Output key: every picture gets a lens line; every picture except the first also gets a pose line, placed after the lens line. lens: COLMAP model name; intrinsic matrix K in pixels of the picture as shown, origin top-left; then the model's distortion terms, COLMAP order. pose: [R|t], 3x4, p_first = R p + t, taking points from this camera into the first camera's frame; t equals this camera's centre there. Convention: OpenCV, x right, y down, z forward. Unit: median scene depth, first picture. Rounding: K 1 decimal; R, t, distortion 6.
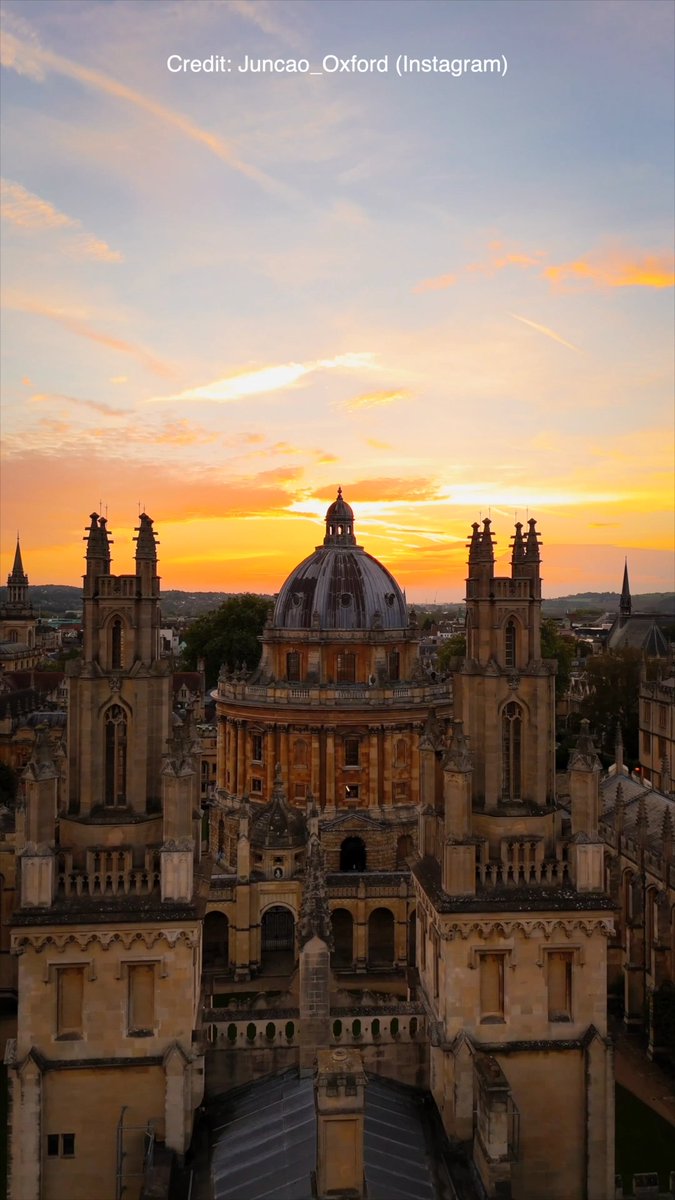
lens RADIAL K [[882.8, 0, 335.9], [0, 882.8, 595.5], [0, 0, 1]] dist [0.002684, 0.000656]
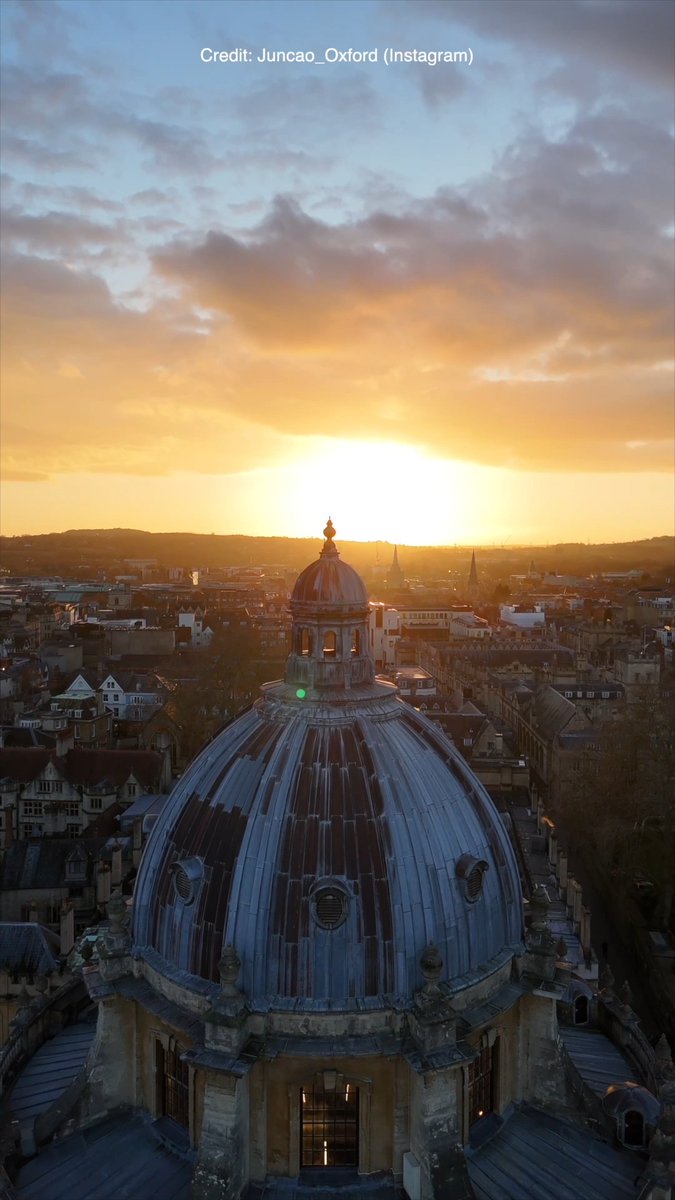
lens RADIAL K [[882.8, 0, 338.2], [0, 882.8, 598.3], [0, 0, 1]] dist [0.002684, 0.000656]
pose [[0.997500, 0.003244, -0.070586, 0.035483], [0.001605, 0.997648, 0.068521, -0.123563], [0.070642, -0.068463, 0.995150, 0.695044]]
